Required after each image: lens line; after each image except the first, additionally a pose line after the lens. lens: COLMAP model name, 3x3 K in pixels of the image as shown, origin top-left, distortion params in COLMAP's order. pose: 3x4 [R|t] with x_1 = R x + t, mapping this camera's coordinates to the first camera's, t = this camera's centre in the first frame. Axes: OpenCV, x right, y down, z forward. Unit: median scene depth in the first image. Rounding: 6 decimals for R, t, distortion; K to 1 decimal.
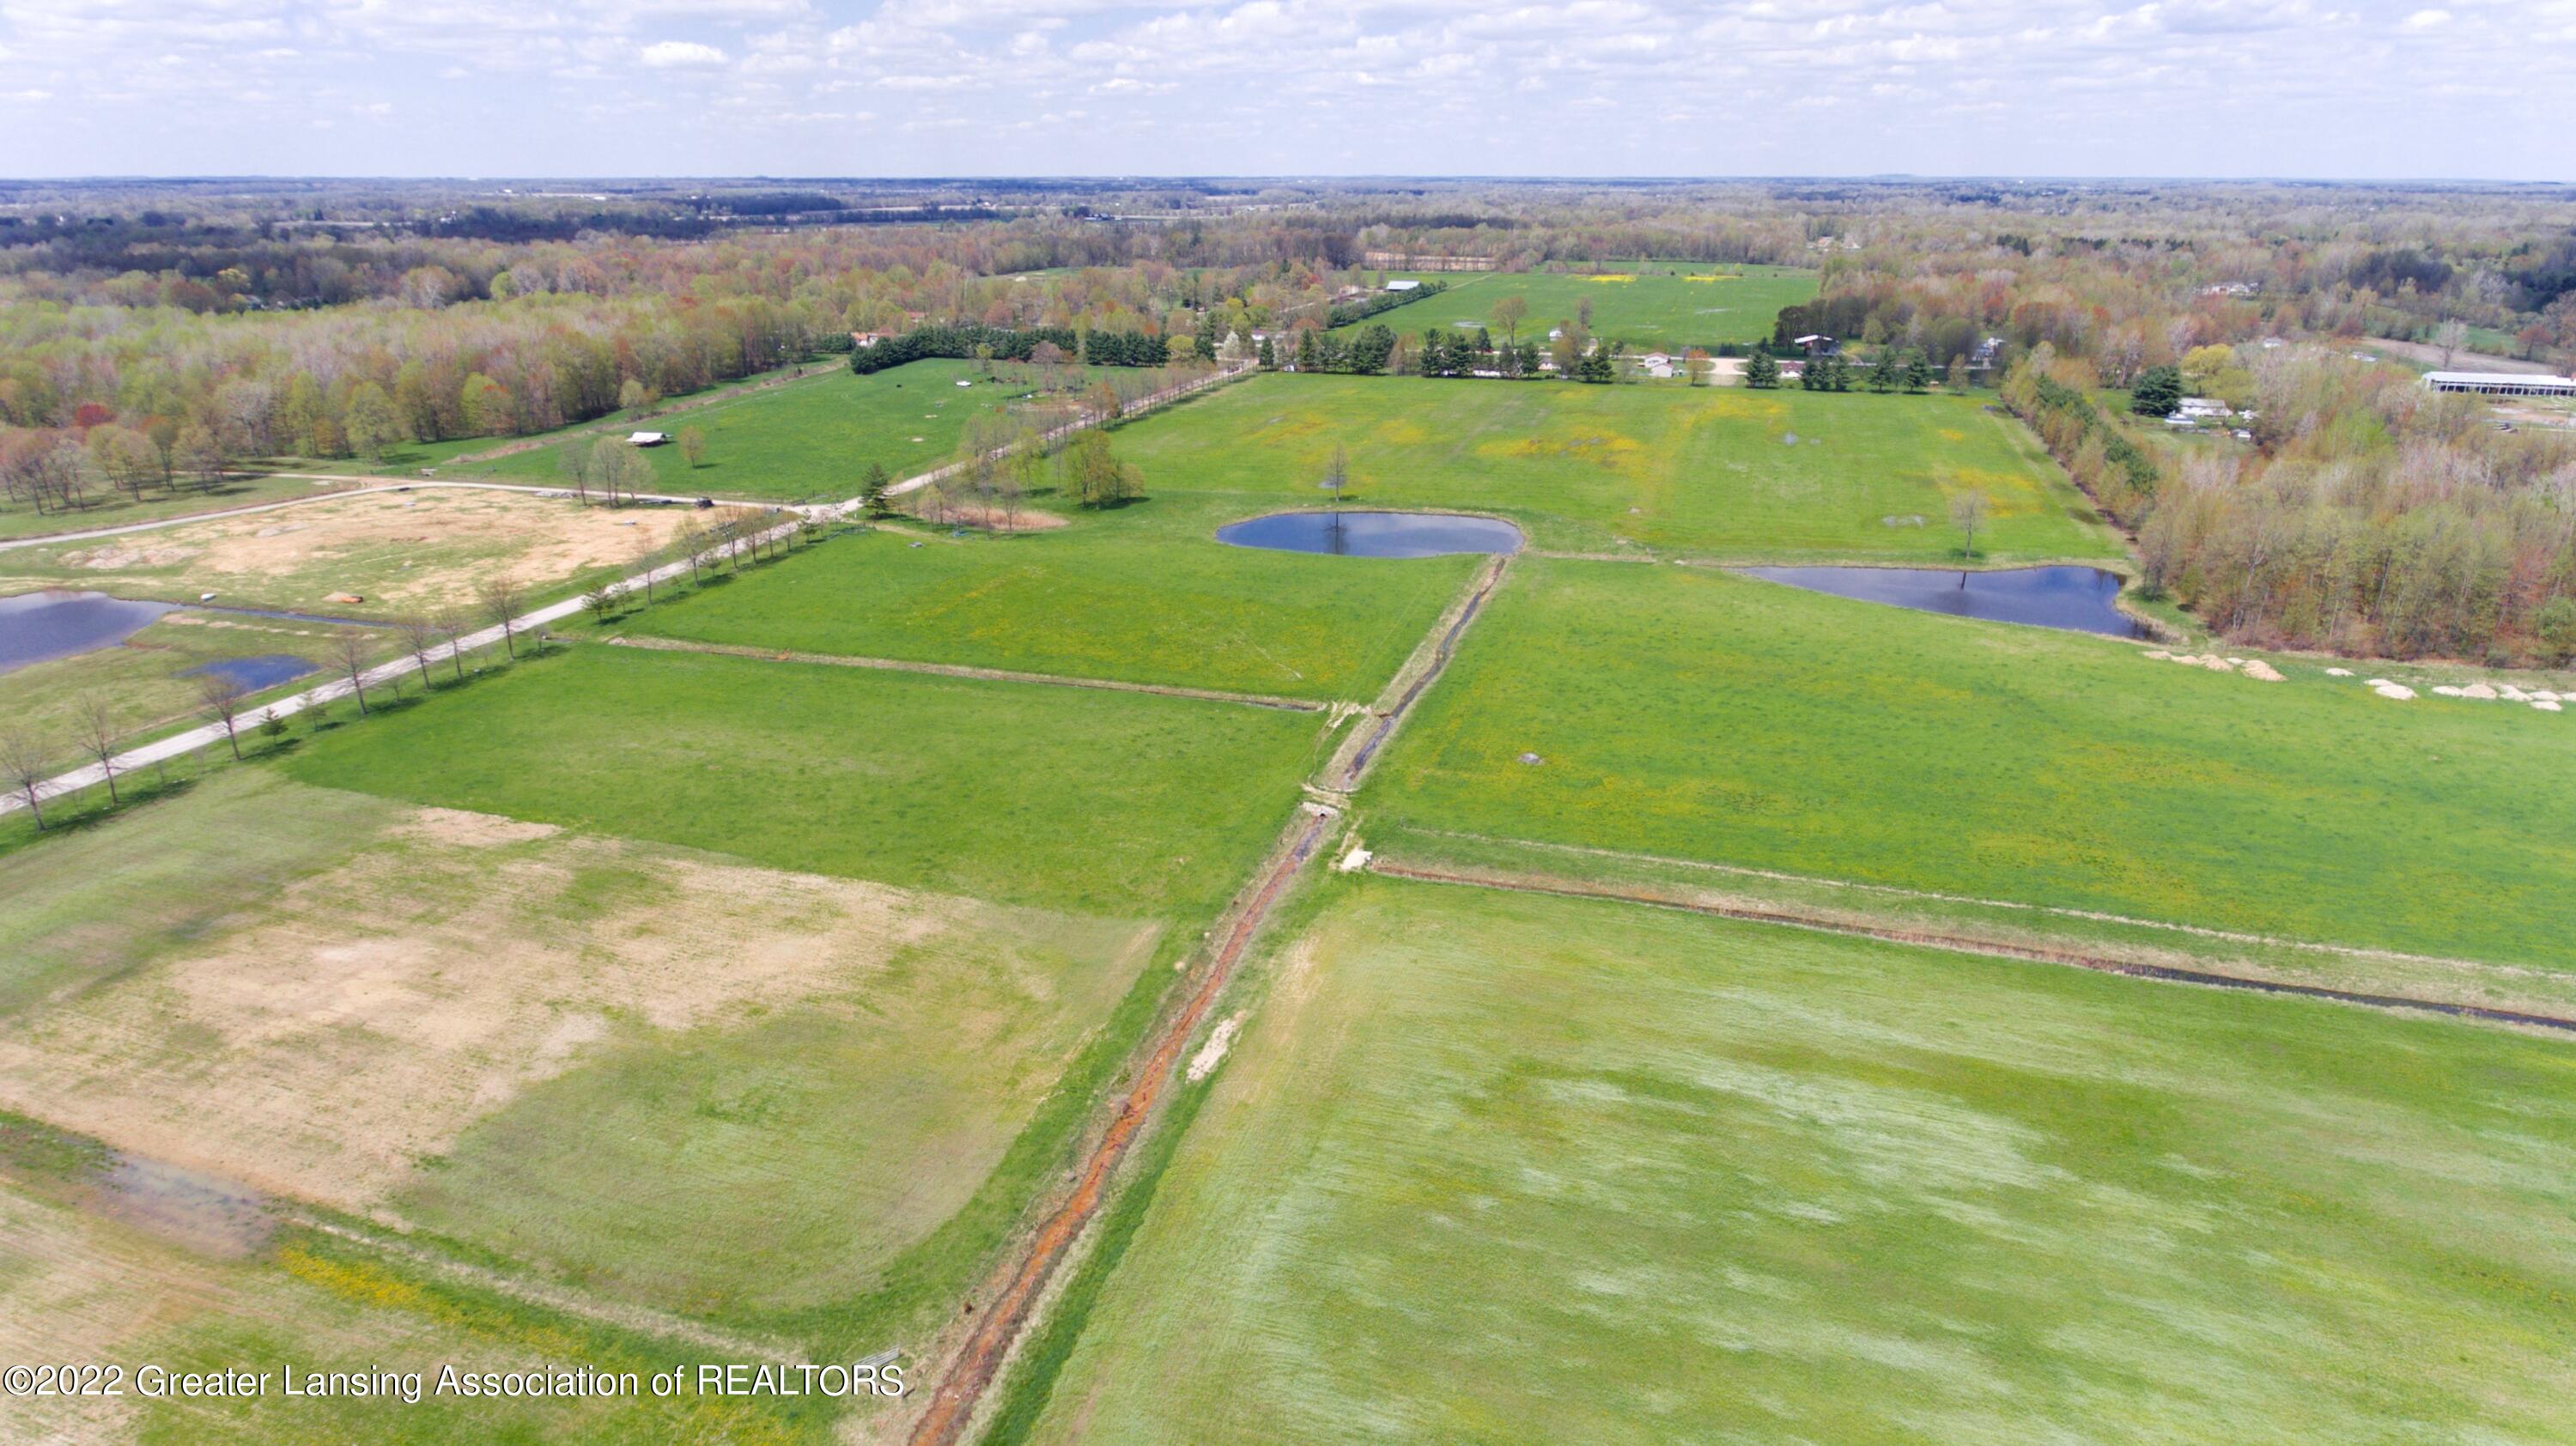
lens RADIAL K [[1554.0, 0, 1290.5], [0, 1554.0, 742.0], [0, 0, 1]] dist [-0.005600, 0.004699]
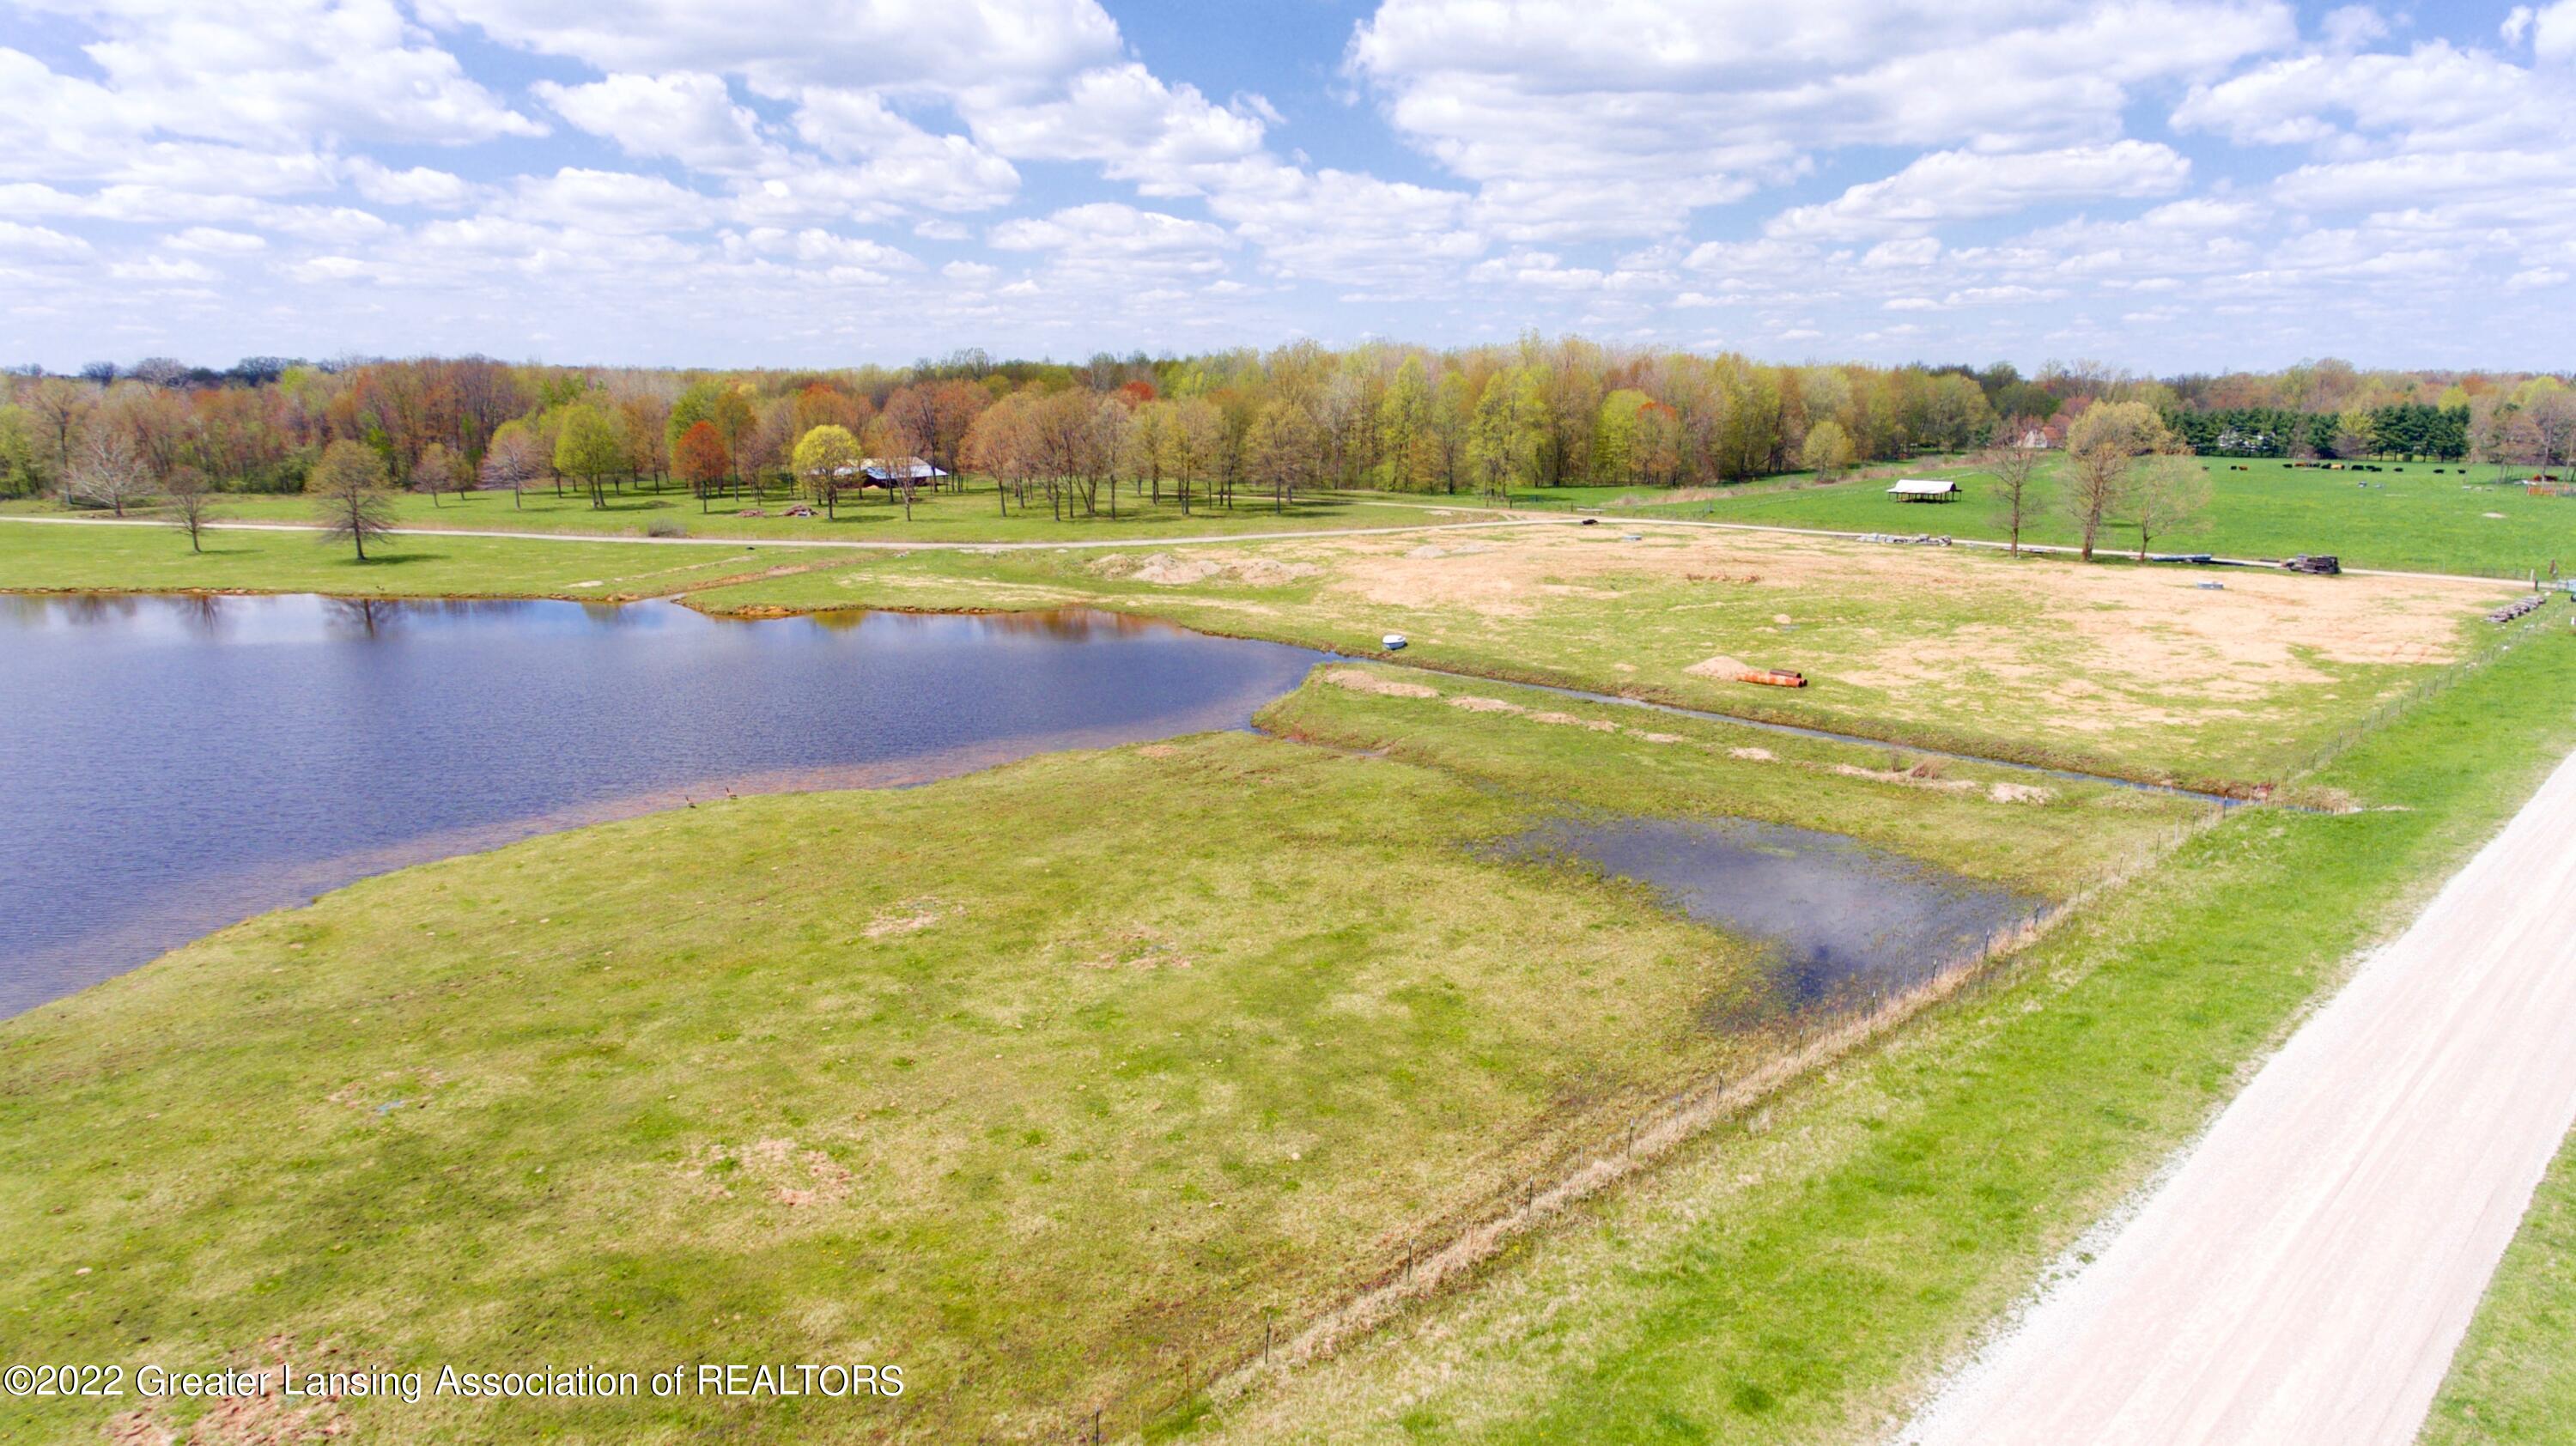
lens RADIAL K [[1554.0, 0, 1295.8], [0, 1554.0, 746.5], [0, 0, 1]] dist [-0.005600, 0.004699]
pose [[0.880178, 0.107690, -0.462266, -0.463743], [-0.164033, 0.982928, -0.083342, -0.024921], [0.445399, 0.149183, 0.882816, 0.554513]]
